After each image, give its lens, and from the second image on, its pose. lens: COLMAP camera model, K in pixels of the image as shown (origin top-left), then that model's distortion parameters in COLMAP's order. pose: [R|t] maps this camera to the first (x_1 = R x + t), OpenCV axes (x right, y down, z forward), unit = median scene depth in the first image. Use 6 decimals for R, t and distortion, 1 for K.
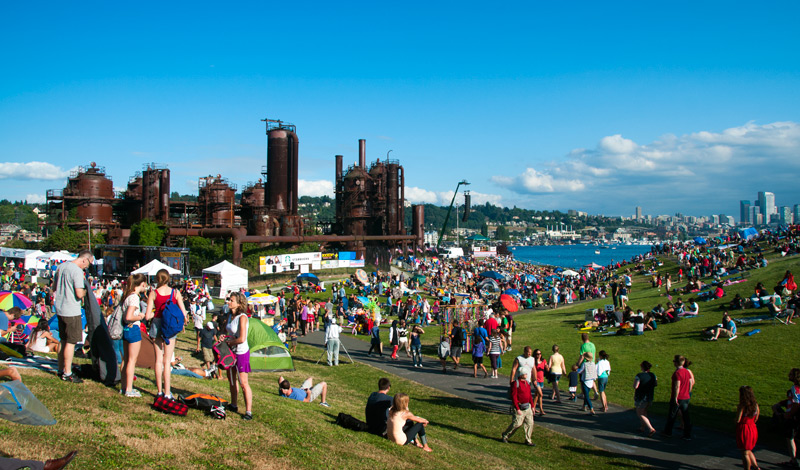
lens RADIAL K [[2866.8, 0, 400.0], [0, 2866.8, 235.0], [0, 0, 1]] dist [1.417863, 28.129945]
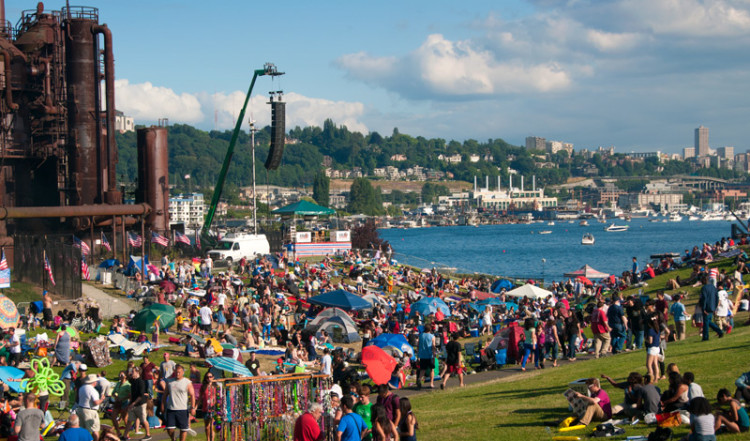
lens RADIAL K [[2687.6, 0, 375.0], [0, 2687.6, 220.5], [0, 0, 1]] dist [1.417863, 28.129945]
pose [[0.963301, -0.014178, 0.268050, -0.064915], [0.011062, 0.999853, 0.013129, -0.002241], [-0.268197, -0.009682, 0.963315, 0.633509]]
